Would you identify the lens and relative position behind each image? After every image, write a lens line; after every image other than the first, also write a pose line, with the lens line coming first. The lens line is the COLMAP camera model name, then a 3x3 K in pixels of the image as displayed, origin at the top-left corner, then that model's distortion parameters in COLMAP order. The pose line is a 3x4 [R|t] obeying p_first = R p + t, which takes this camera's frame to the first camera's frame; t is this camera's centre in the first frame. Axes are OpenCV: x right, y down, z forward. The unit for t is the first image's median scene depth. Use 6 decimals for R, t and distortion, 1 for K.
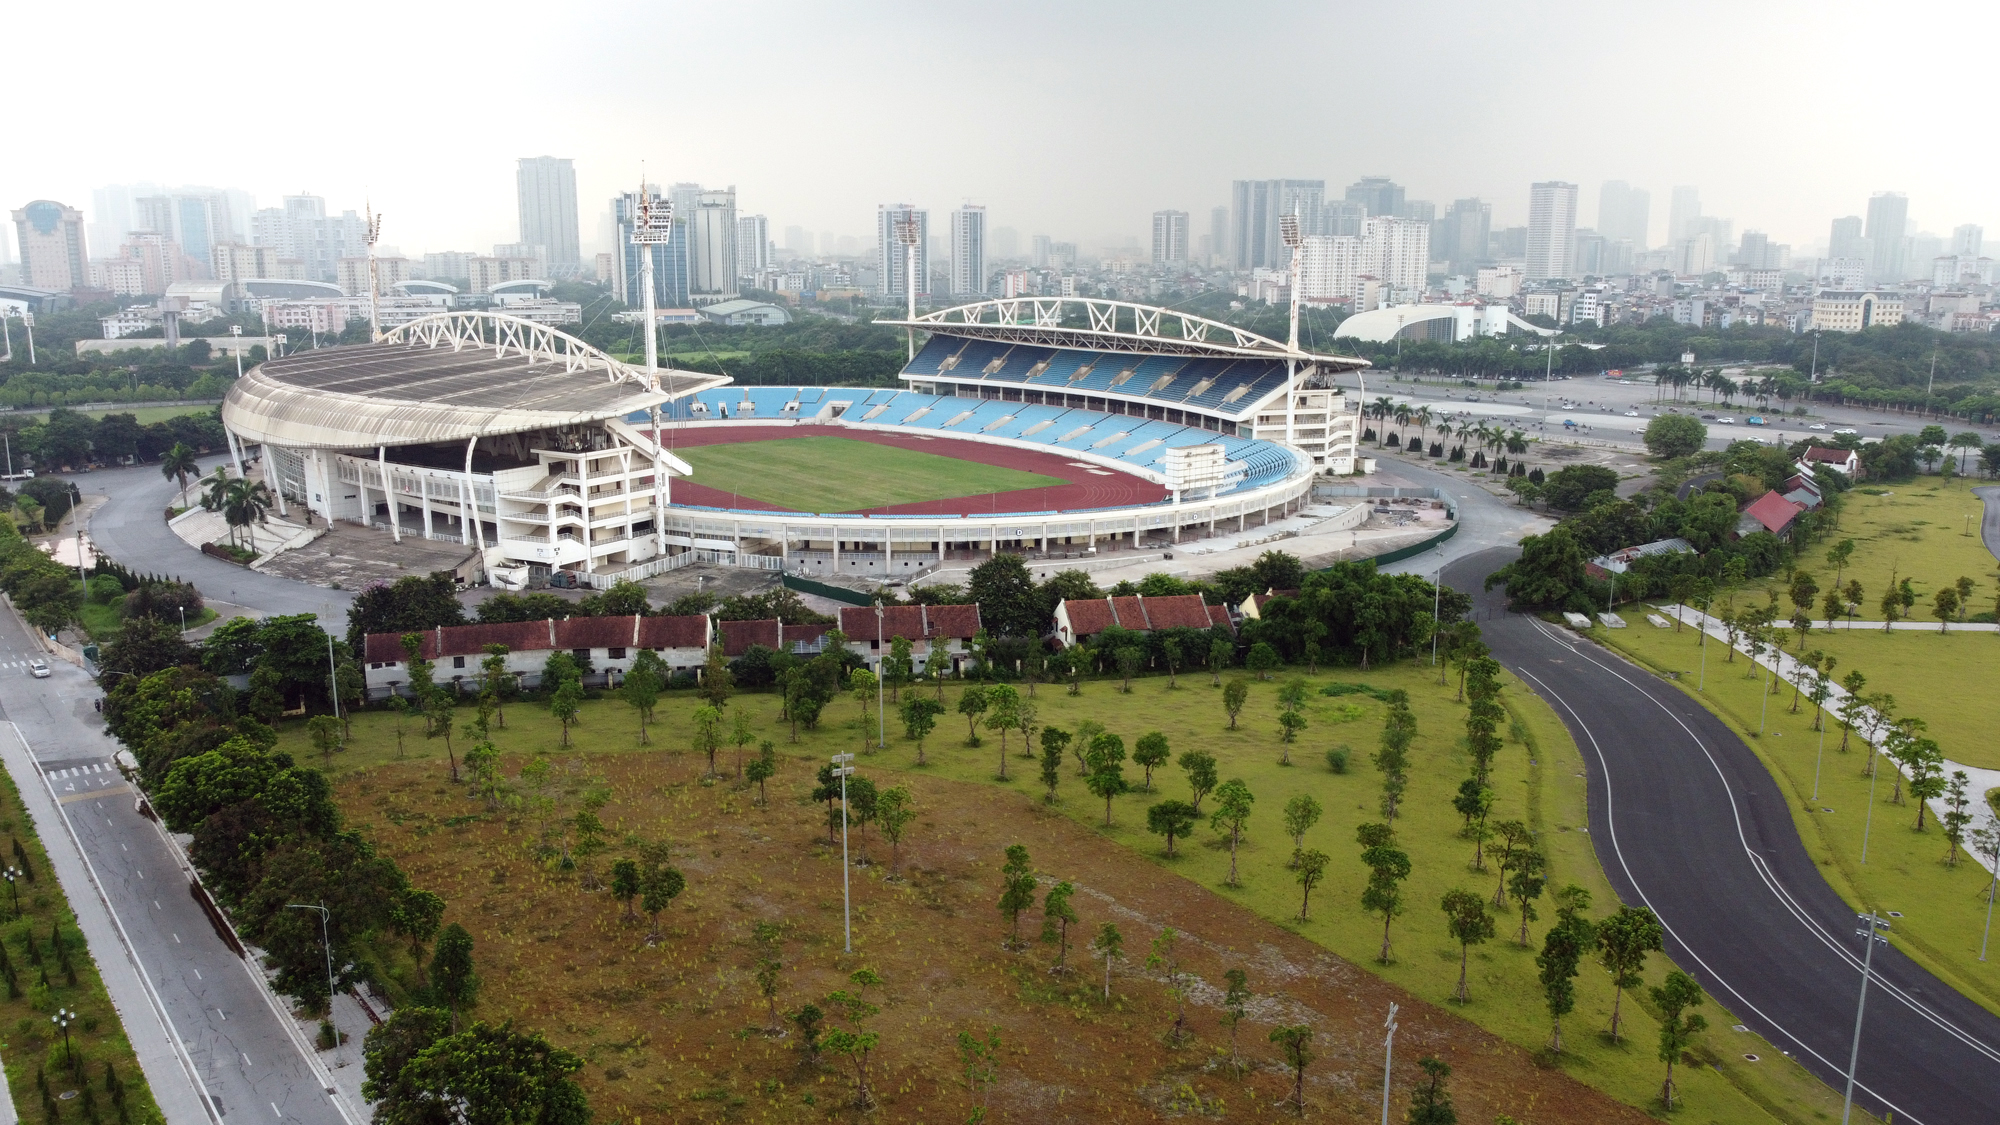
lens RADIAL K [[1512.8, 0, 1000.0], [0, 1512.8, 562.5], [0, 0, 1]] dist [-0.010898, -0.001062]
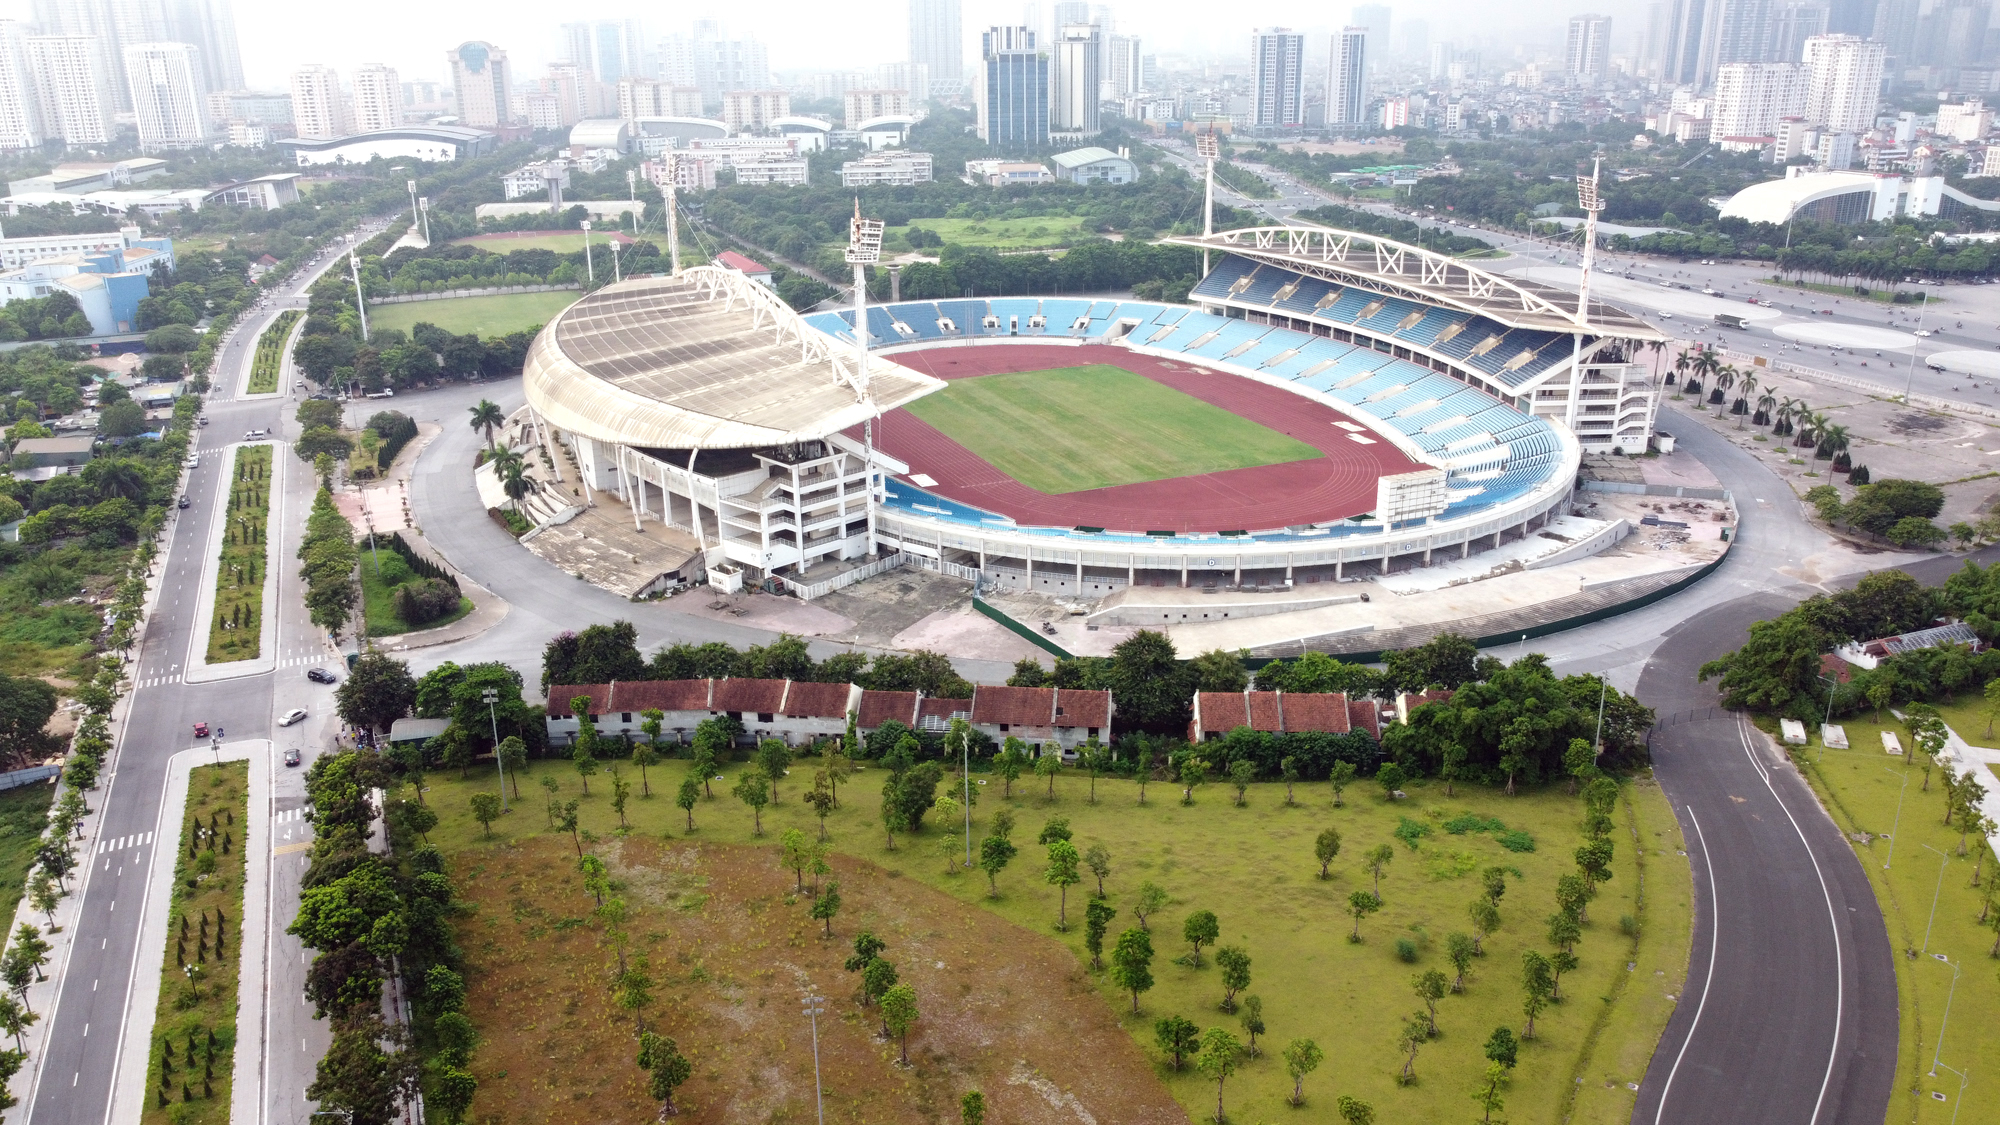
lens RADIAL K [[1512.8, 0, 1000.0], [0, 1512.8, 562.5], [0, 0, 1]] dist [-0.010898, -0.001062]
pose [[0.967063, 0.070234, -0.244656, 0.095359], [-0.037362, 0.989935, 0.136499, -0.118422], [0.251781, -0.122862, 0.959954, 0.015282]]
